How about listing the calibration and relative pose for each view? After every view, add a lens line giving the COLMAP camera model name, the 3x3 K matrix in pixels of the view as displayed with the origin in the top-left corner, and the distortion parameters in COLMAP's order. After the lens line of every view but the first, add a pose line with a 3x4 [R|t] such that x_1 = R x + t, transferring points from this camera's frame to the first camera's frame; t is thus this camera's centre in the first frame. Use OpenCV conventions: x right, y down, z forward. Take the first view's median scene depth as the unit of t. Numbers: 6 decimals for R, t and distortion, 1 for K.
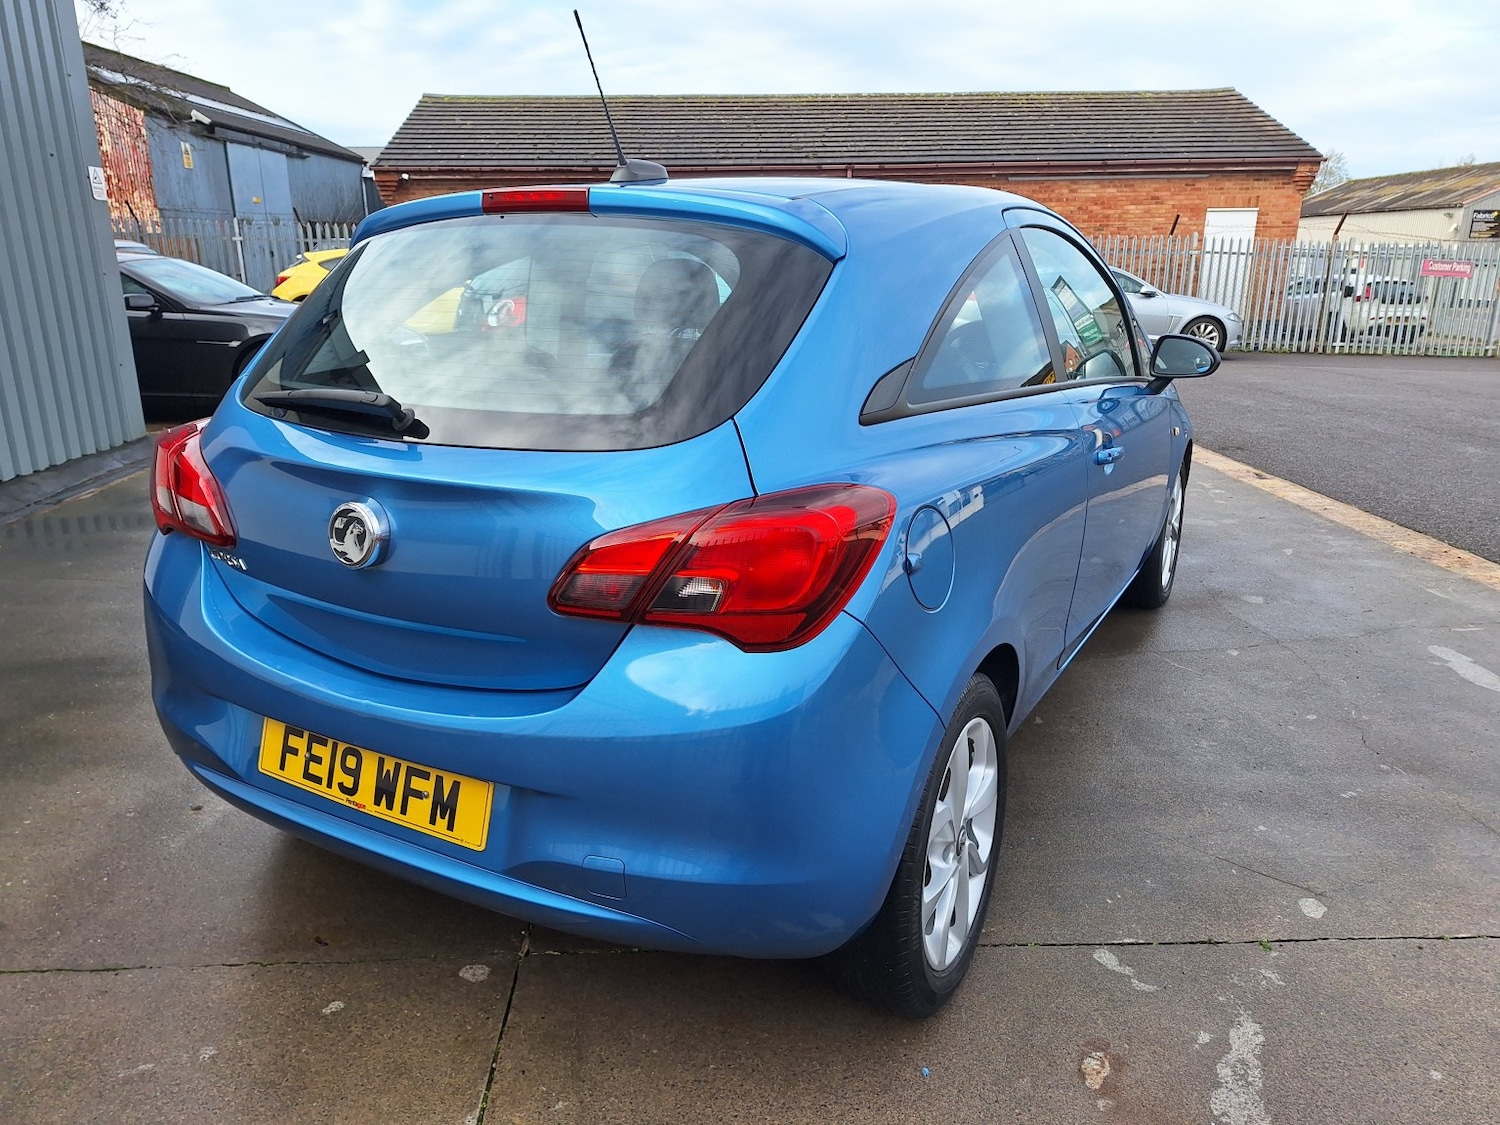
lens RADIAL K [[1040.5, 0, 736.2], [0, 1040.5, 556.8], [0, 0, 1]] dist [0.052672, -0.042984]
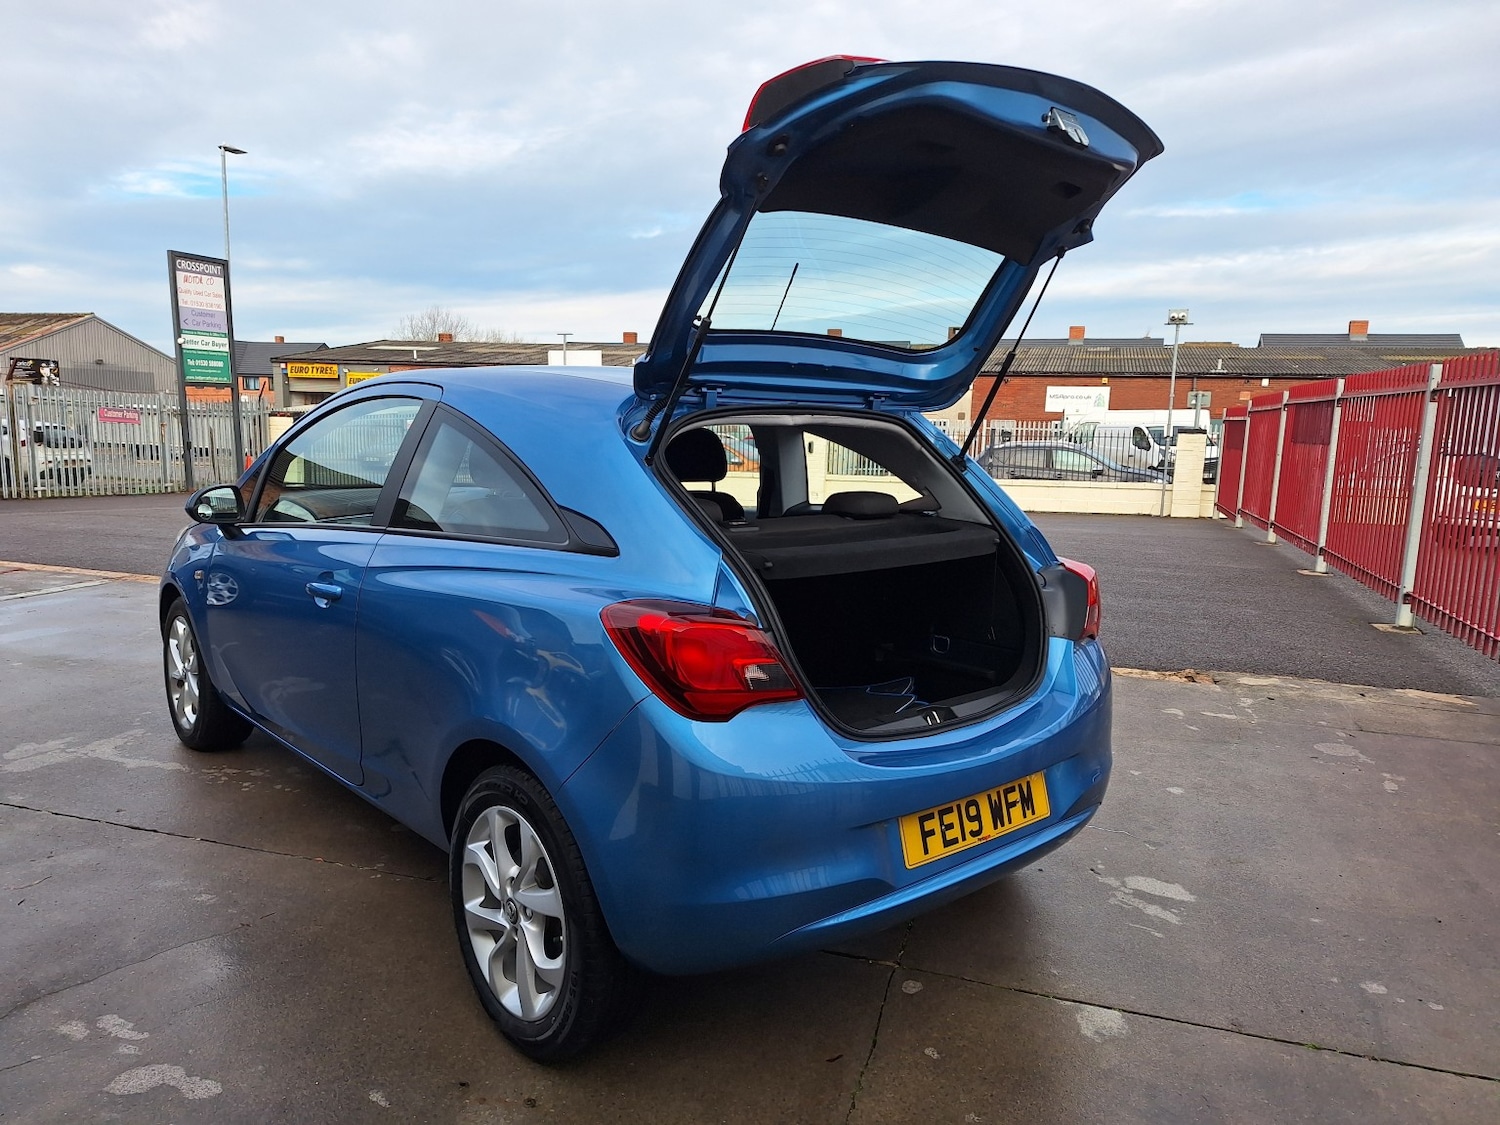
lens RADIAL K [[1040.5, 0, 748.5], [0, 1040.5, 578.3], [0, 0, 1]] dist [0.052672, -0.042984]
pose [[0.324206, -0.131391, 0.936817, -1.451405], [0.232831, 0.970927, 0.055599, -0.201001], [-0.916886, 0.200095, 0.345372, 0.652112]]
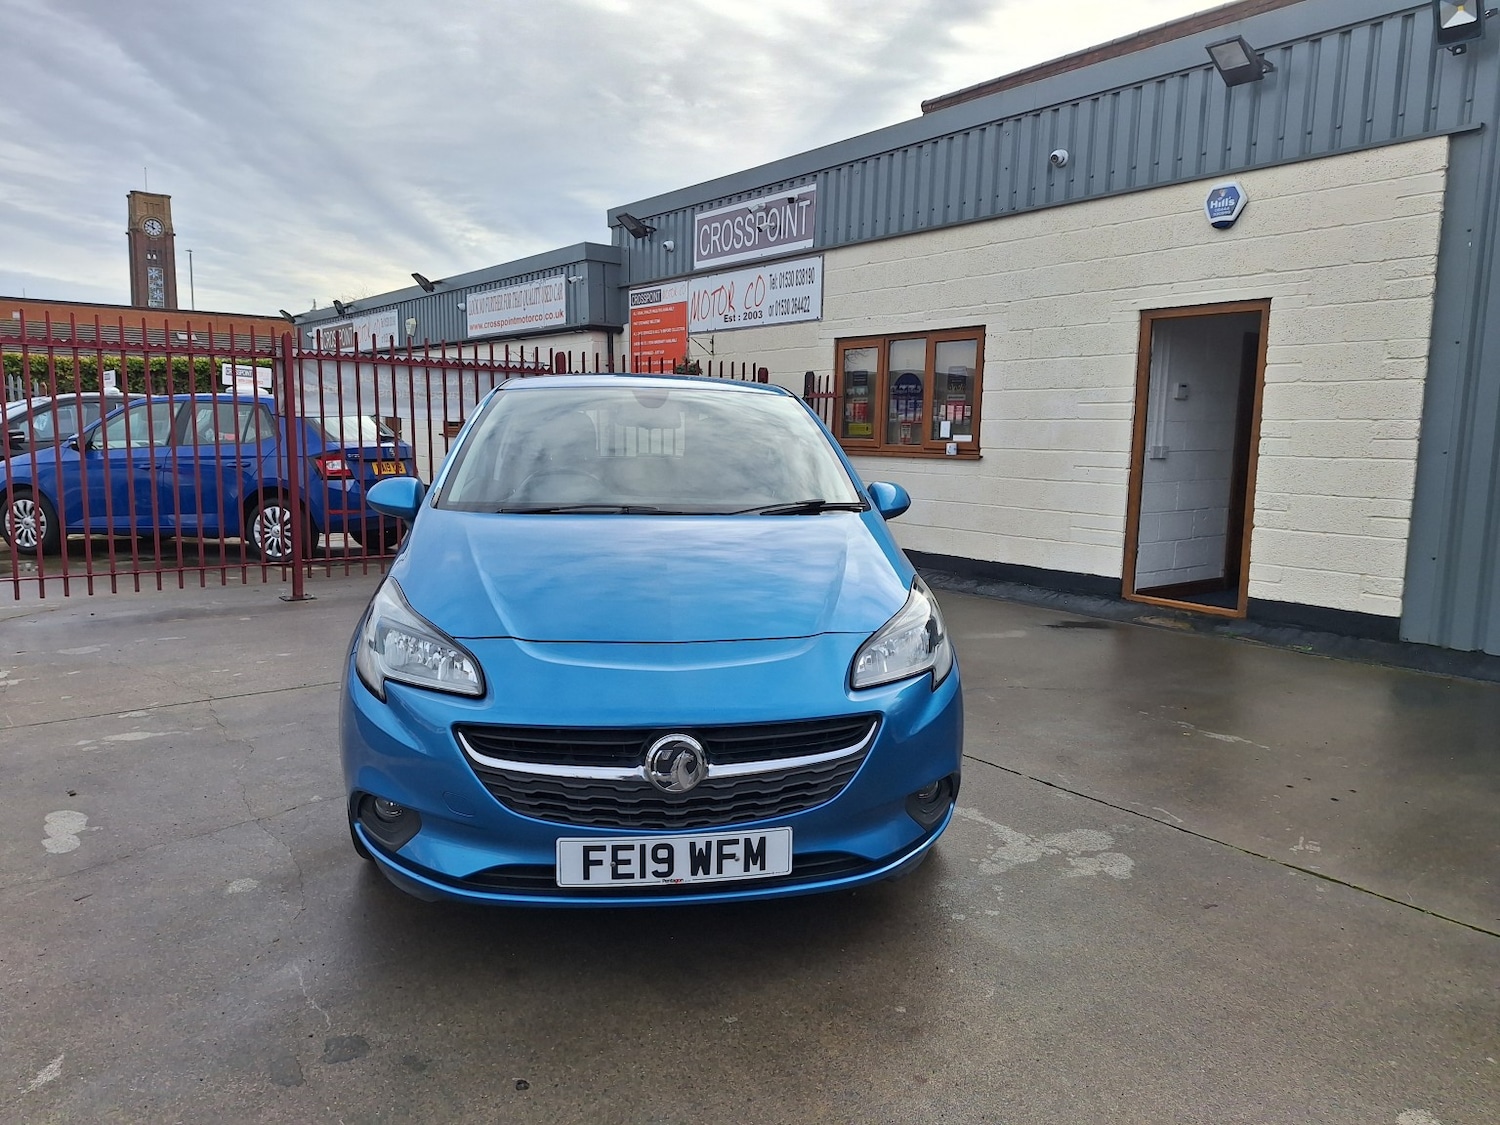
lens RADIAL K [[1040.5, 0, 752.5], [0, 1040.5, 560.7], [0, 0, 1]] dist [0.052672, -0.042984]
pose [[-0.798811, 0.069985, -0.597497, 1.296305], [-0.178365, 0.920997, 0.346338, -0.951215], [0.574531, 0.383231, -0.723221, 3.356476]]
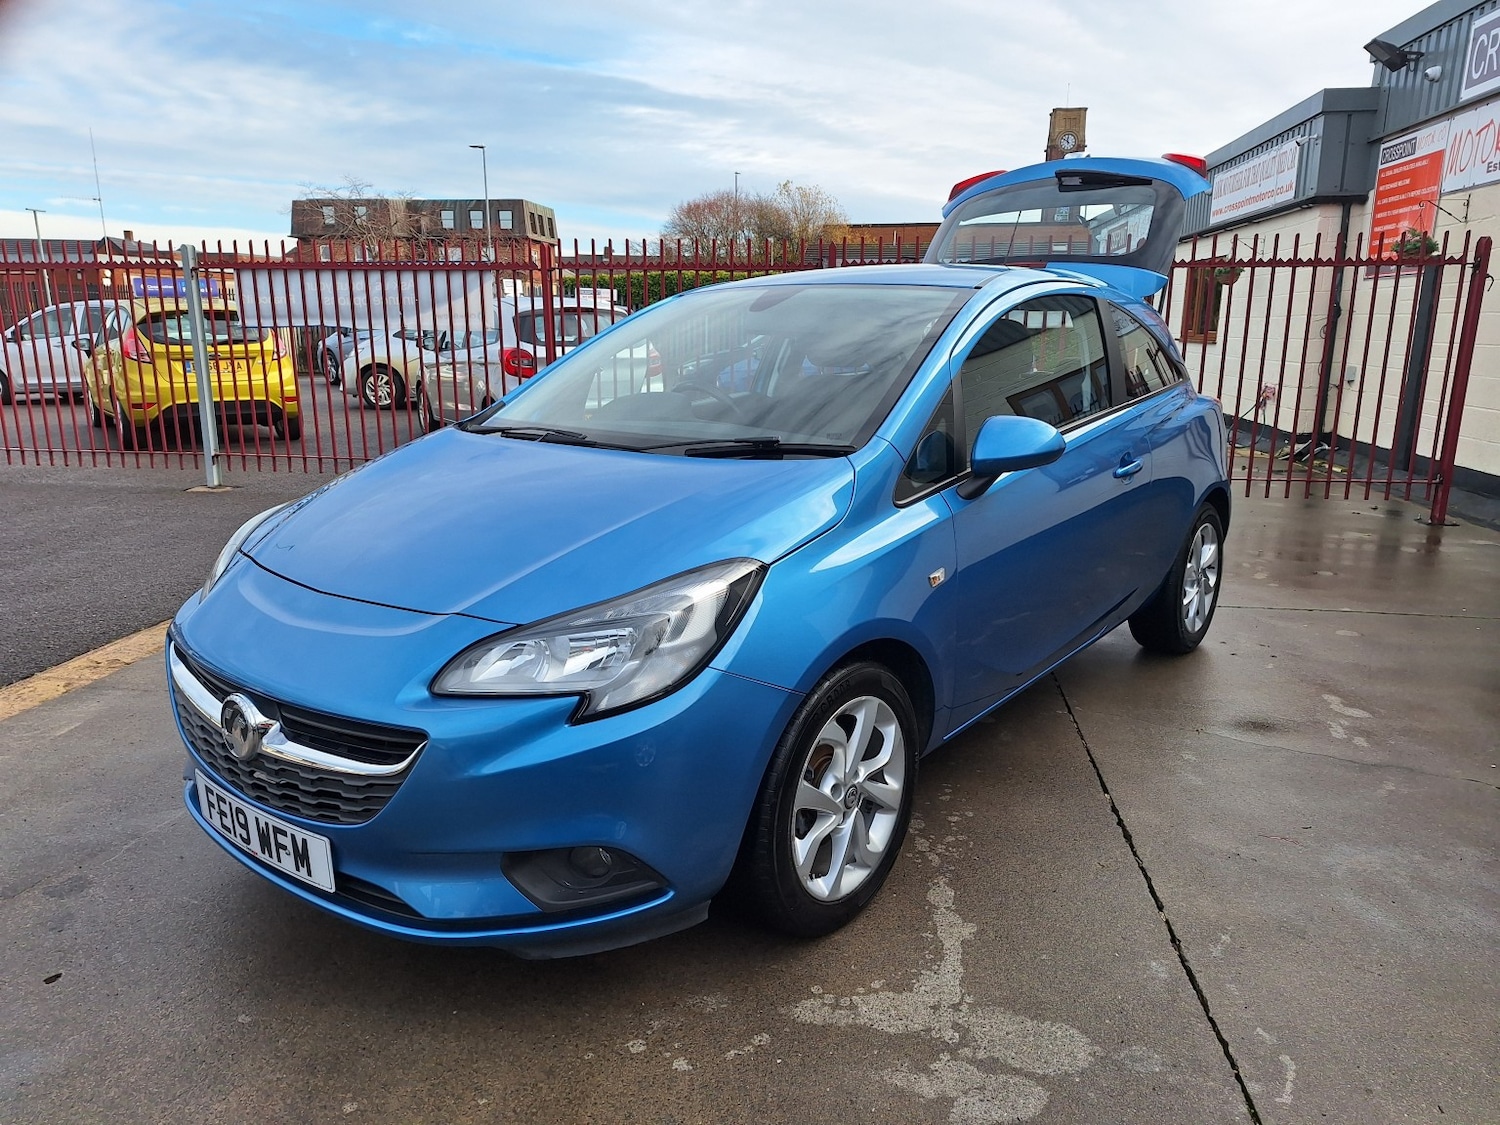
lens RADIAL K [[1040.5, 0, 753.0], [0, 1040.5, 572.3], [0, 0, 1]] dist [0.052672, -0.042984]
pose [[-0.987958, -0.032248, 0.151324, 0.048036], [0.046740, 0.870139, 0.490585, -0.941700], [-0.147494, 0.491750, -0.858154, 3.294540]]
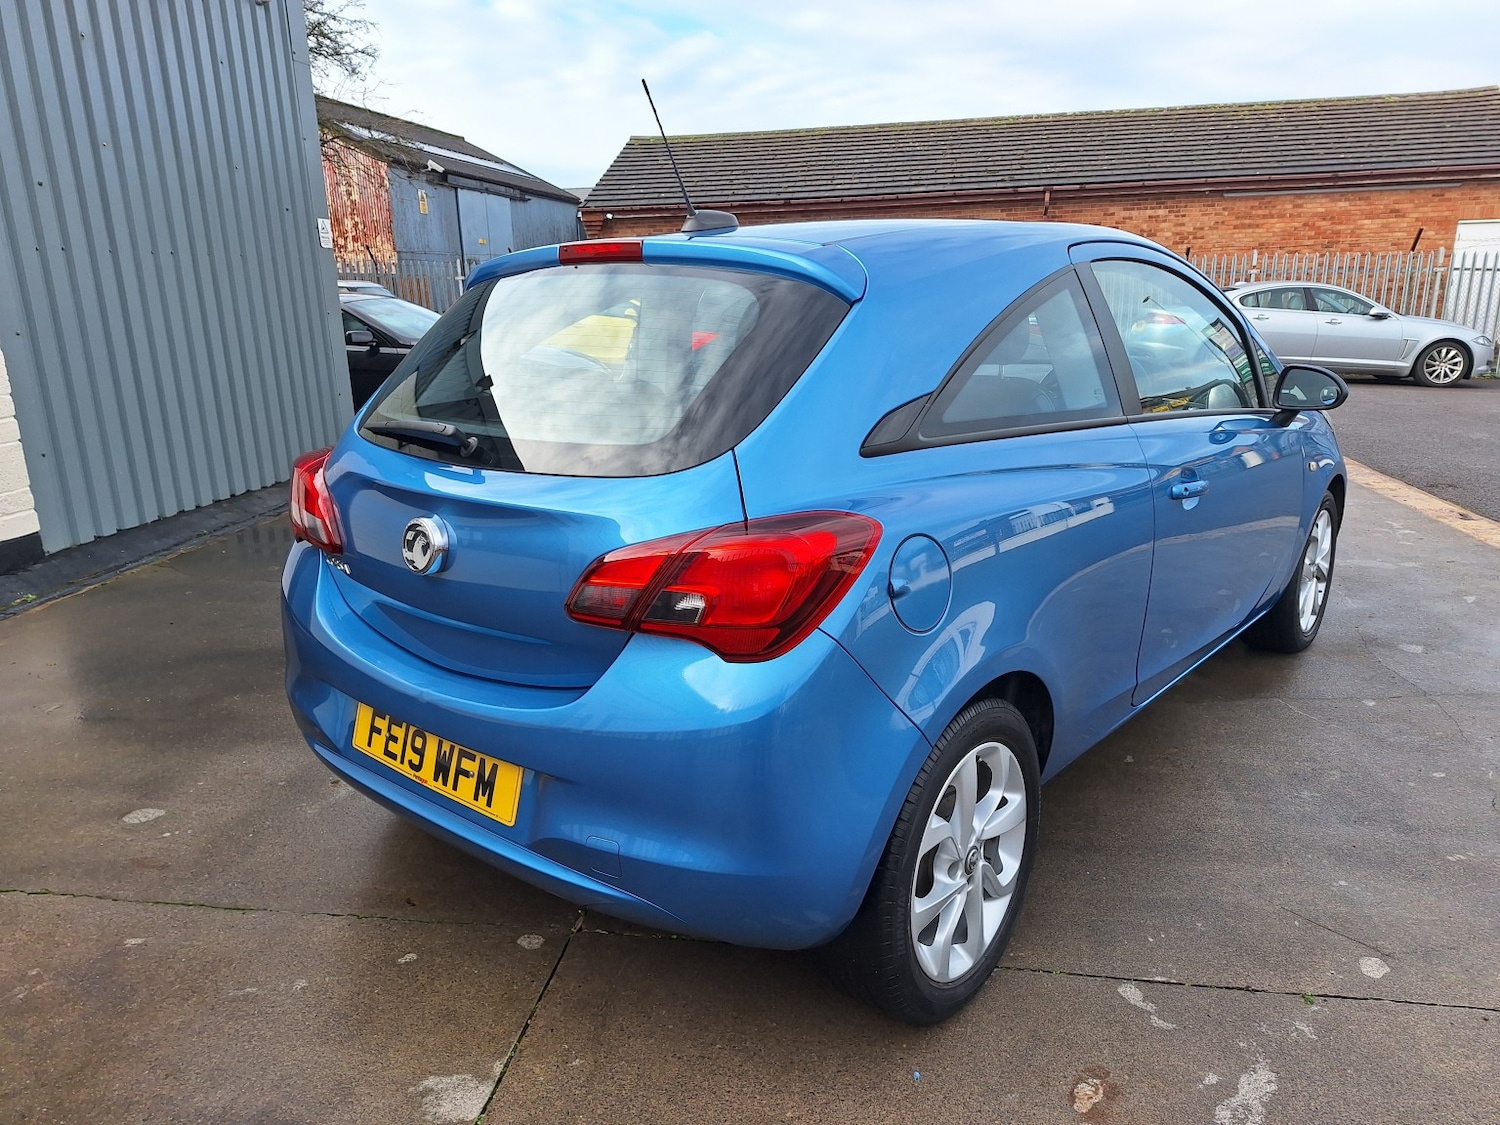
lens RADIAL K [[1039.3, 0, 731.8], [0, 1039.3, 571.4], [0, 0, 1]] dist [0.059731, -0.049222]
pose [[0.981467, 0.033902, -0.188610, 0.159507], [-0.036098, 0.999314, -0.008220, 0.003836], [0.188202, 0.014876, 0.982018, -0.060157]]
